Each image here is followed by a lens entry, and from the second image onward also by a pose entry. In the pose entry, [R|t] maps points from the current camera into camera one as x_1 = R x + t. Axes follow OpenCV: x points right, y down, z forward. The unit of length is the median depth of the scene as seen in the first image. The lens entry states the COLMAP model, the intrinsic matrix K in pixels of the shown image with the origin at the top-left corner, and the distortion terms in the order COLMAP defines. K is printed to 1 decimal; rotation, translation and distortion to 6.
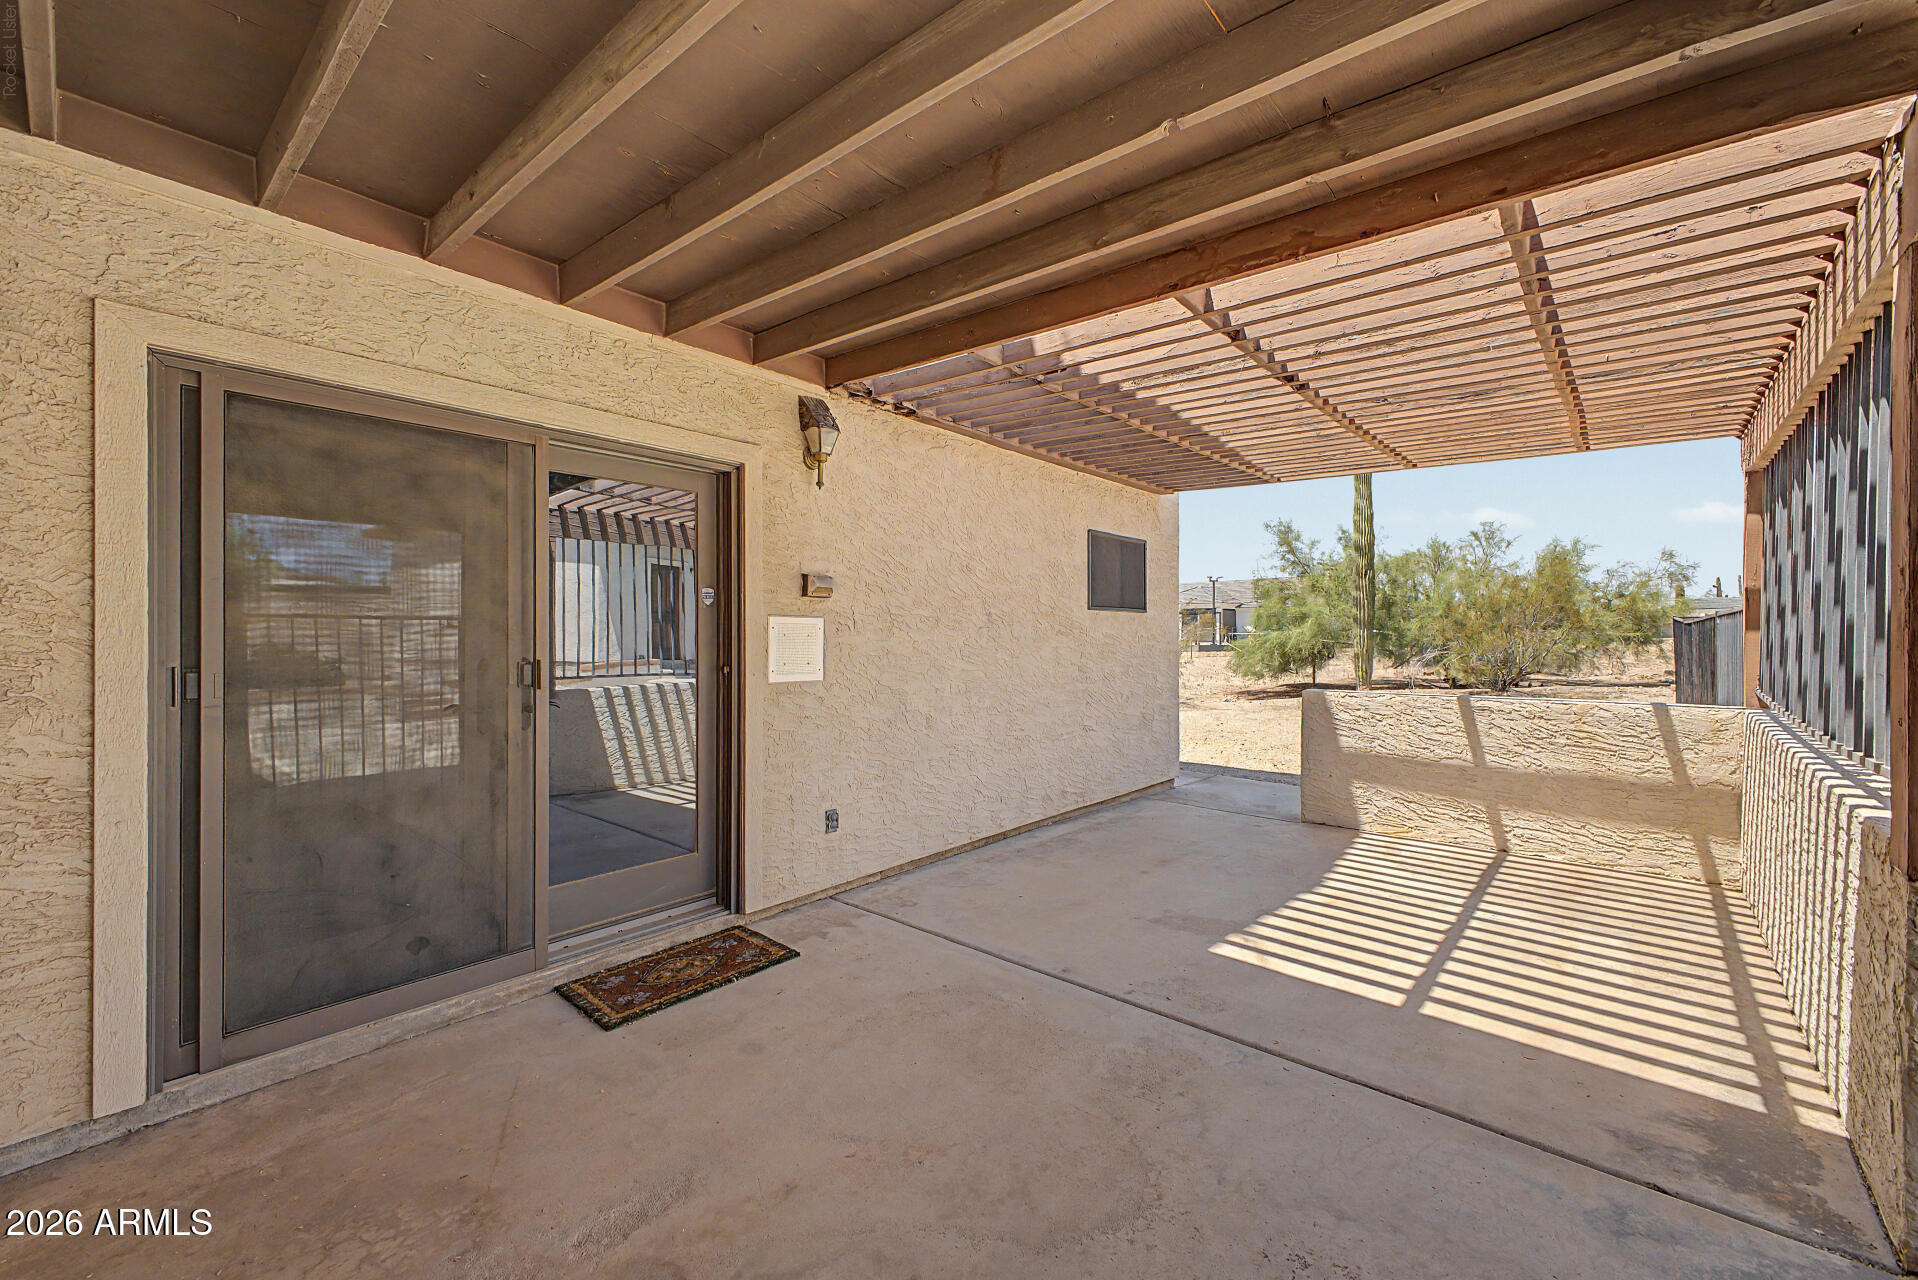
lens RADIAL K [[772.0, 0, 963.4], [0, 772.0, 635.8], [0, 0, 1]] dist [0.021485, -0.002116]
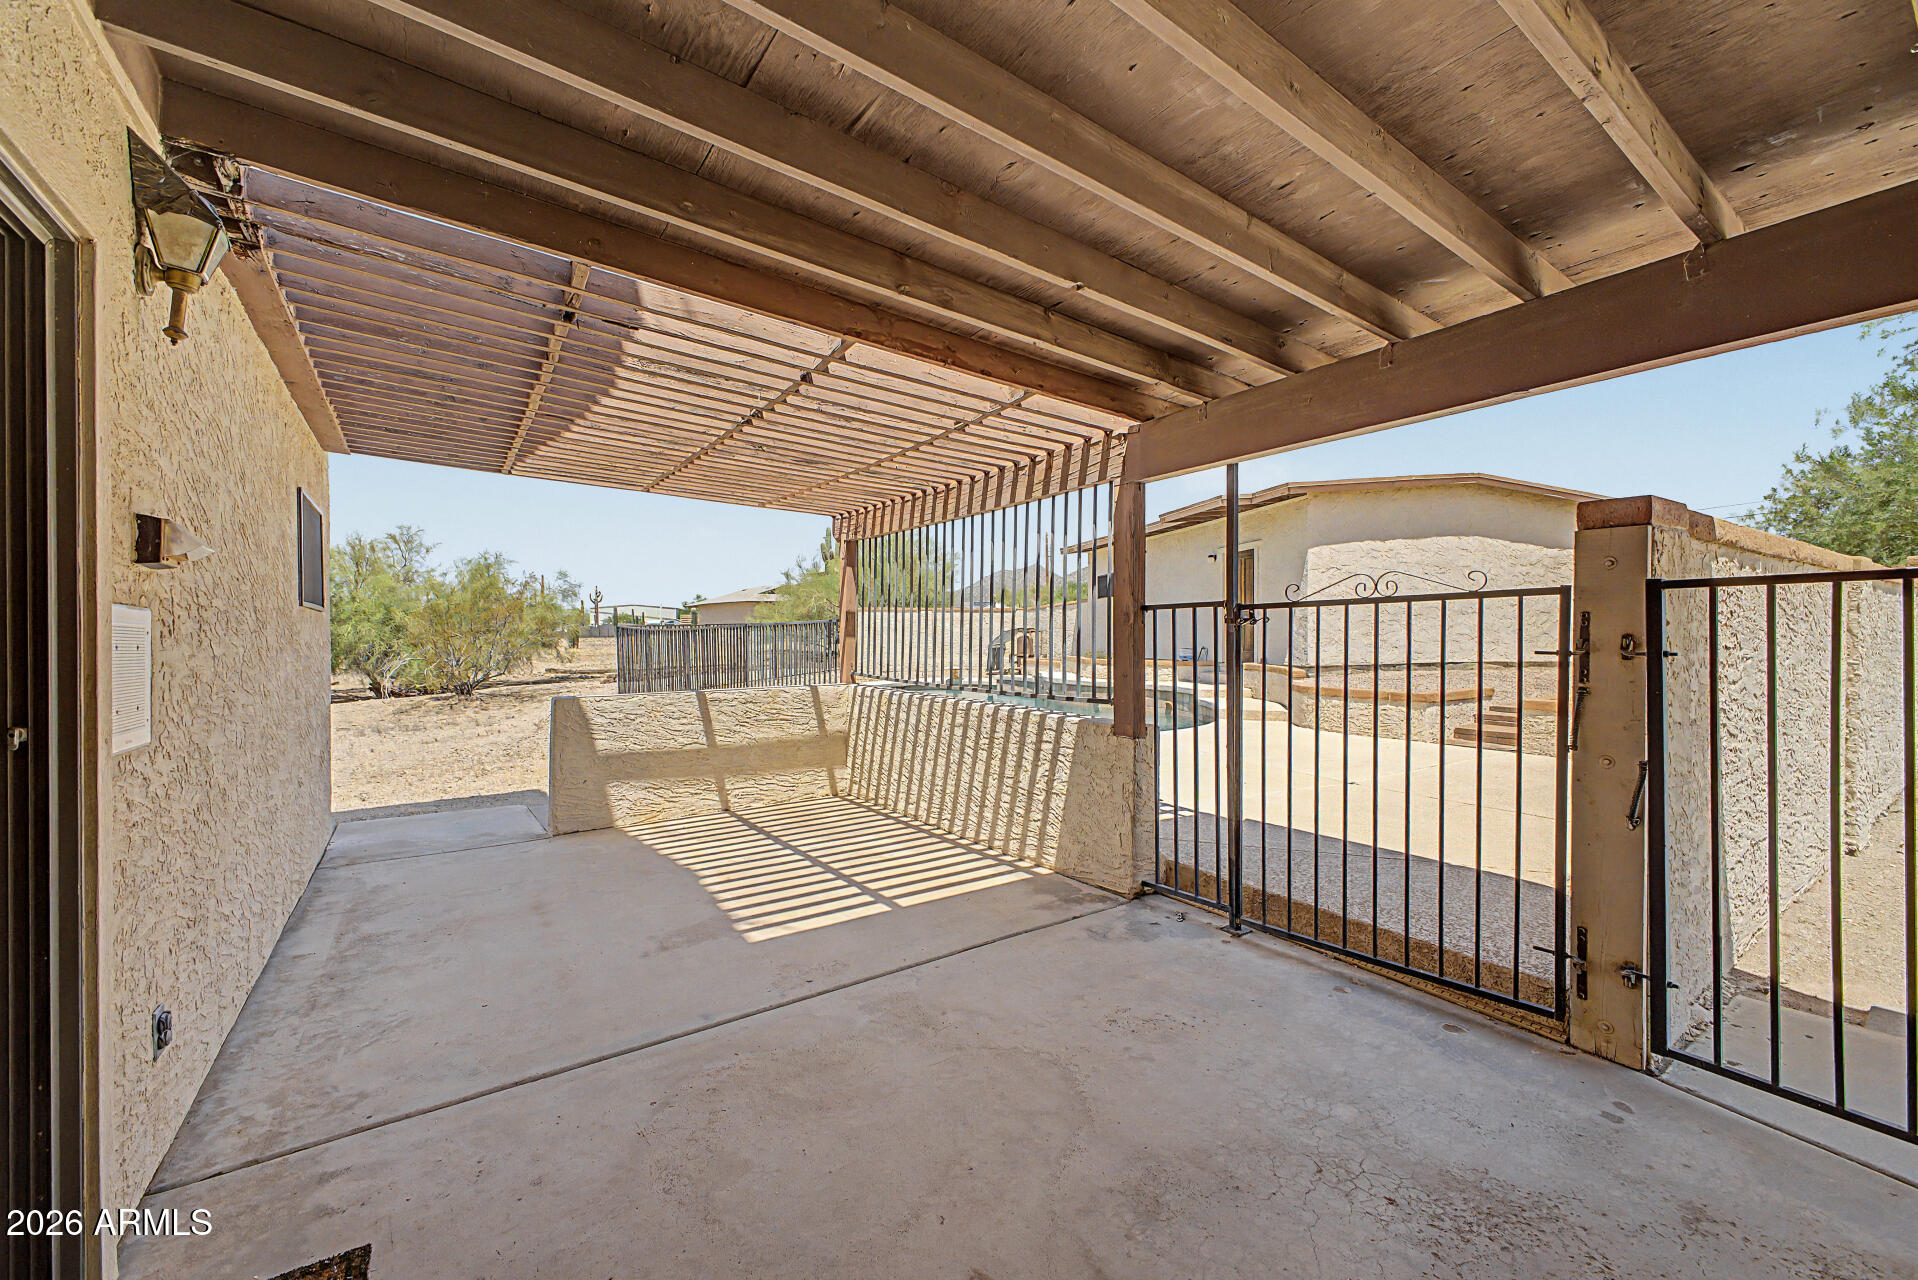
lens RADIAL K [[772.0, 0, 958.2], [0, 772.0, 636.8], [0, 0, 1]] dist [0.021485, -0.002116]
pose [[0.237882, 0.000351, 0.971294, -0.589542], [0.004320, 0.999990, -0.001420, -0.004476], [-0.971285, 0.004534, 0.237878, 0.441456]]
